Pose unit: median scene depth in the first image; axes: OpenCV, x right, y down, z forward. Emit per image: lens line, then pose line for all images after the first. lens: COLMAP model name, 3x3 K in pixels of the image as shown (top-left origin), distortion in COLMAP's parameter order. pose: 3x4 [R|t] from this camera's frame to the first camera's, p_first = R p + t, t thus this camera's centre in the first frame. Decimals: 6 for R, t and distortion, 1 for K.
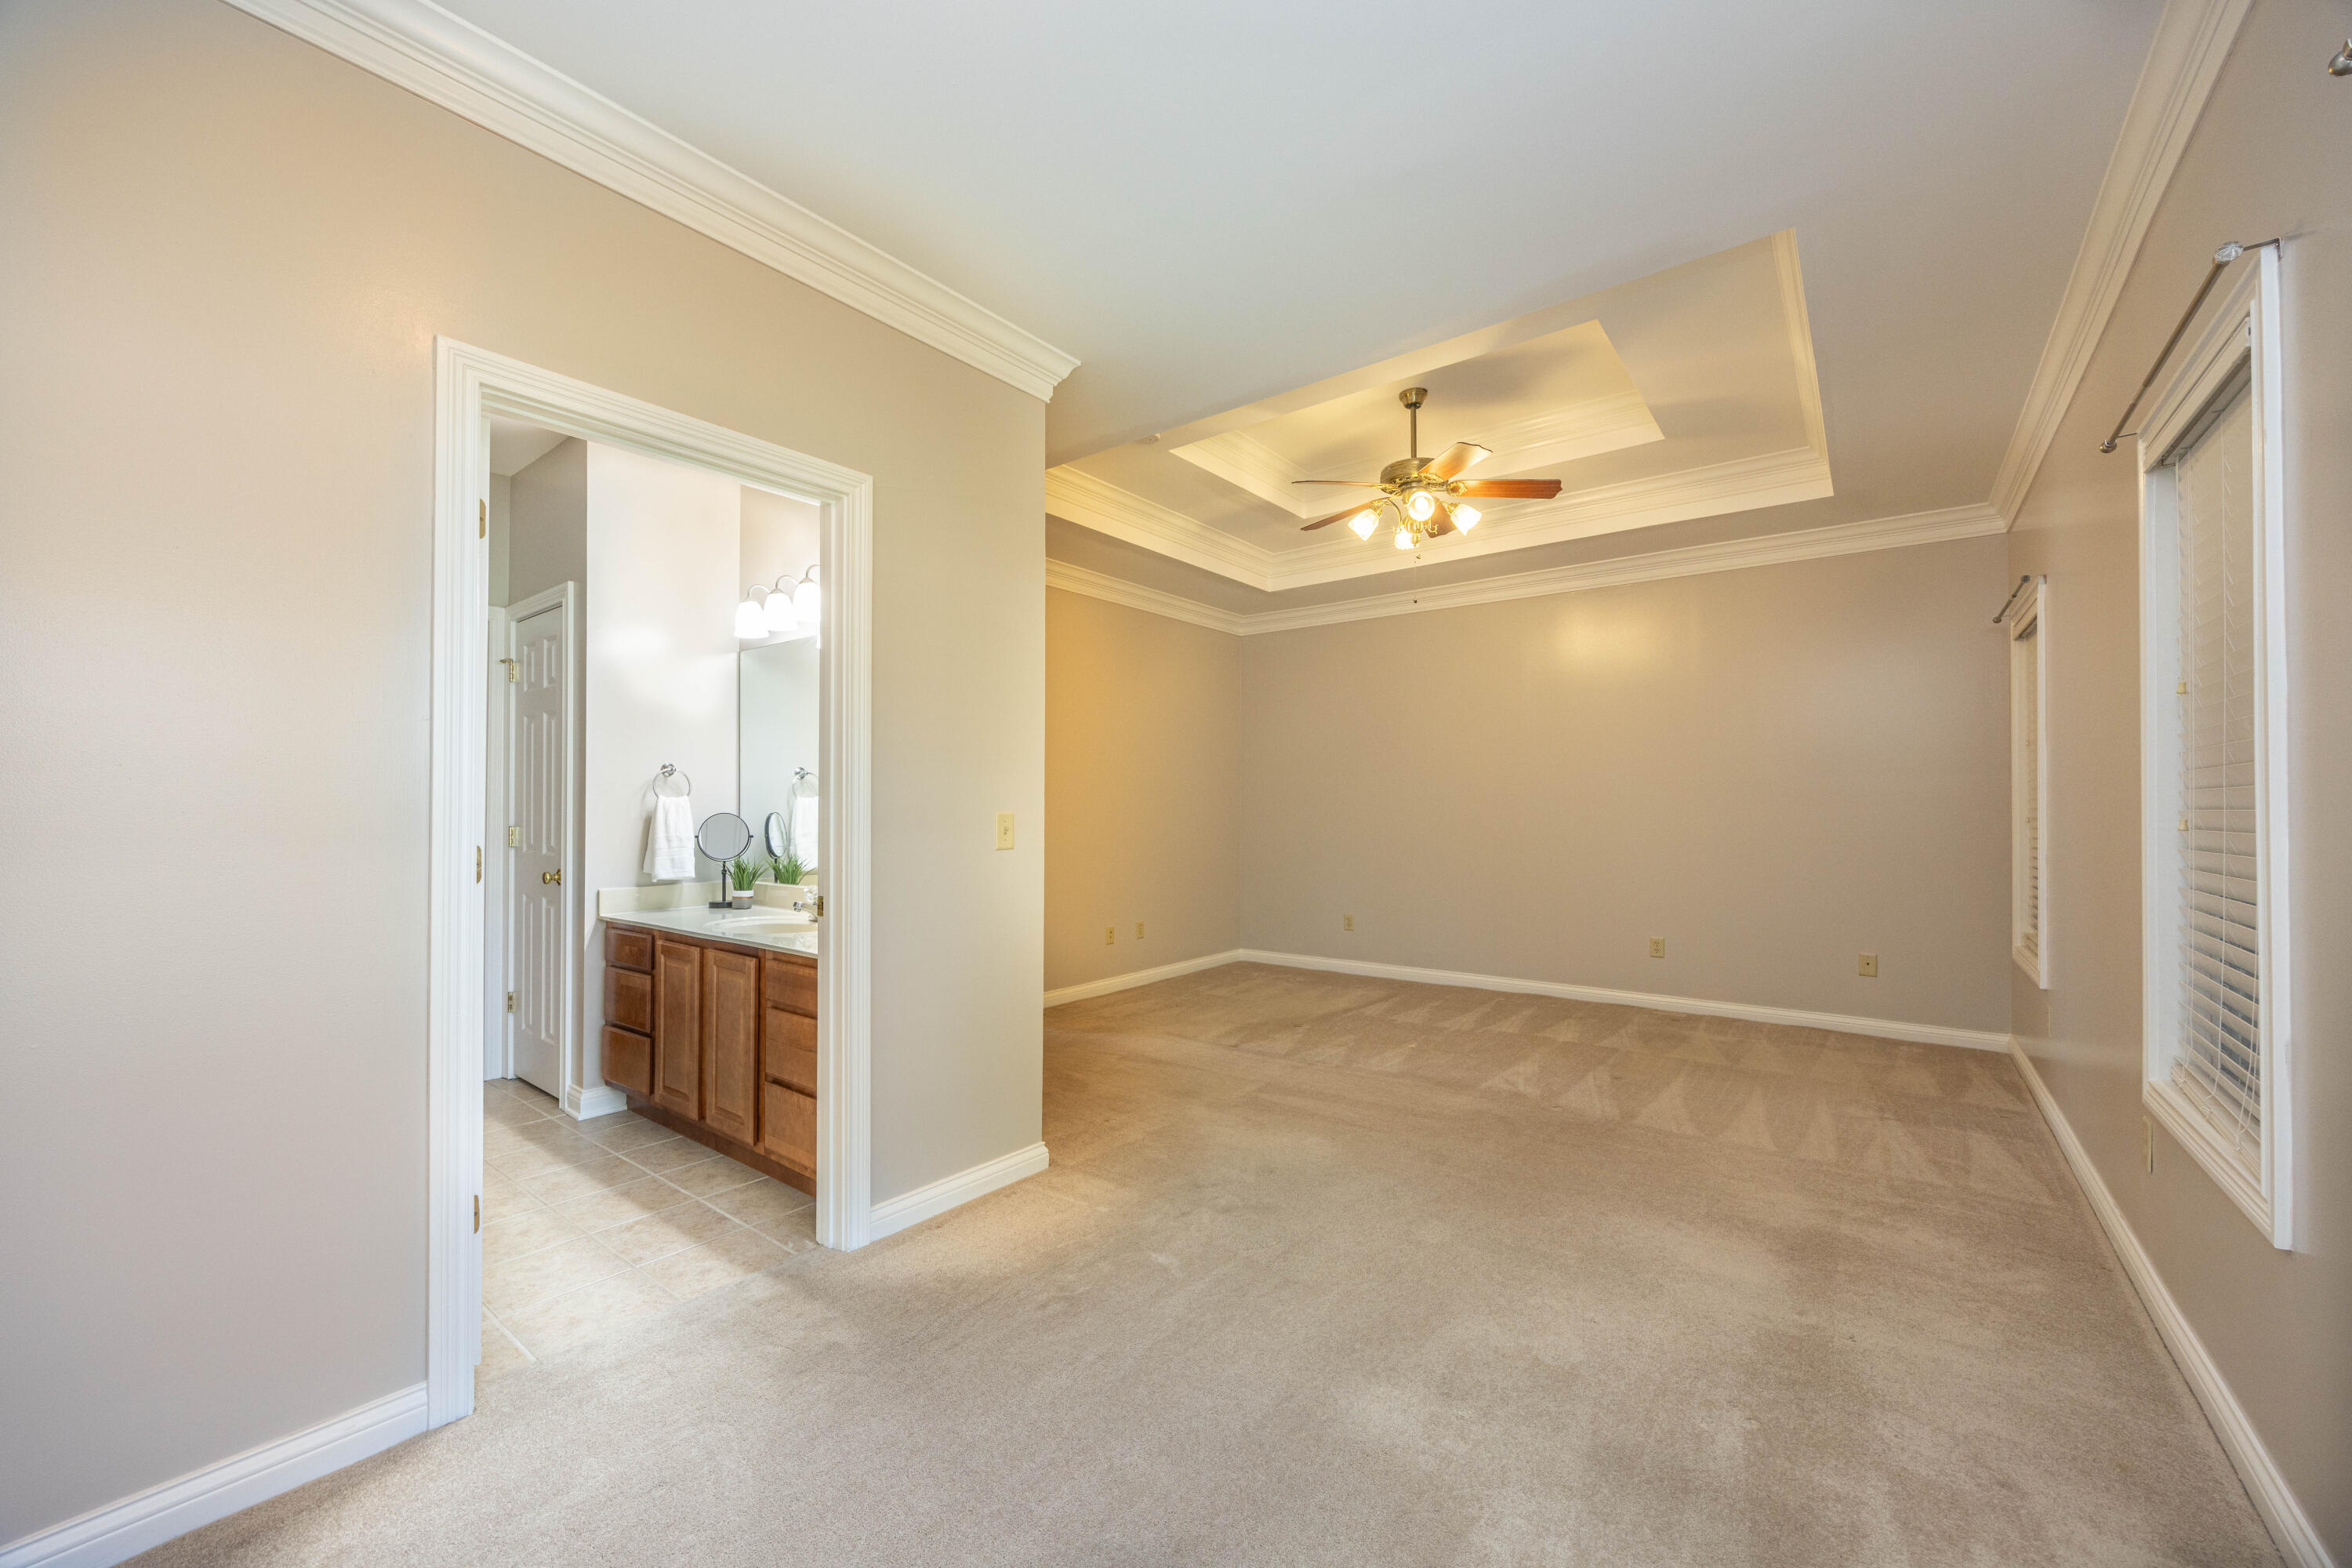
lens RADIAL K [[919.9, 0, 1183.7], [0, 919.9, 793.7], [0, 0, 1]] dist [-0.007787, 0.000033]
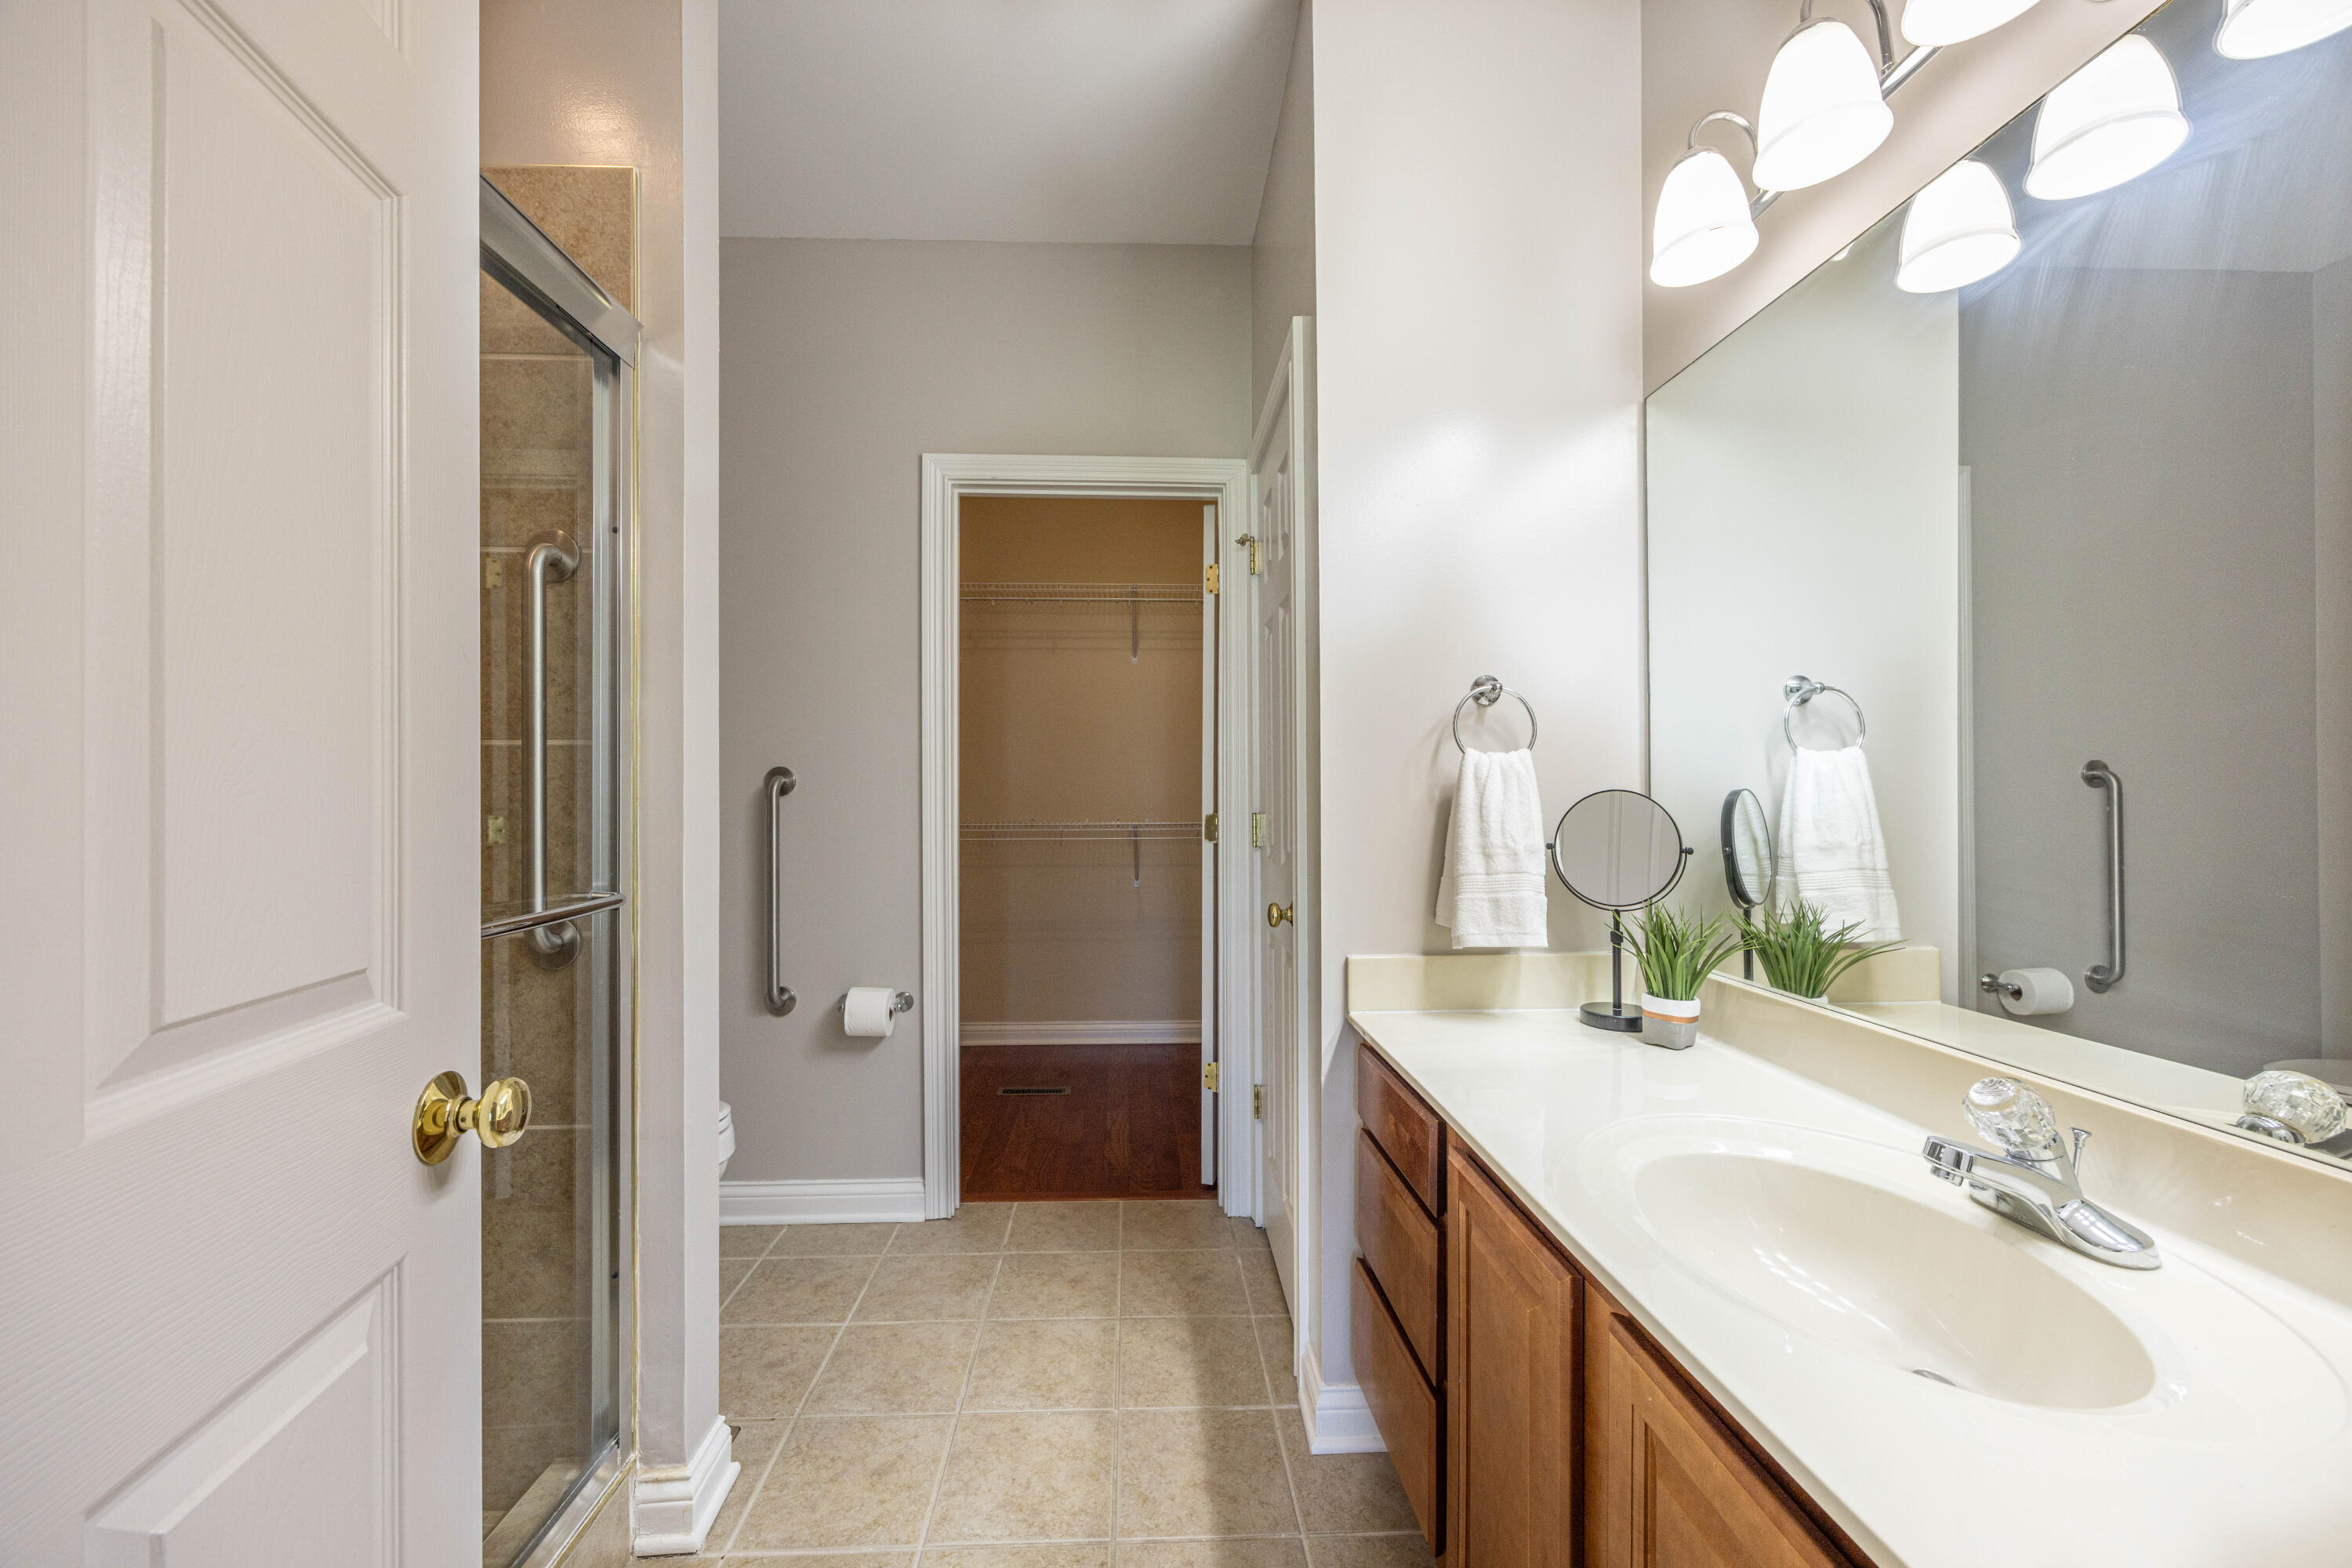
lens RADIAL K [[919.9, 0, 1175.5], [0, 919.9, 789.5], [0, 0, 1]] dist [-0.007787, 0.000033]
pose [[0.645545, -0.003398, -0.763714, -0.325402], [0.012994, 0.999894, 0.006534, 0.016238], [0.763611, -0.014142, 0.645521, 0.607128]]
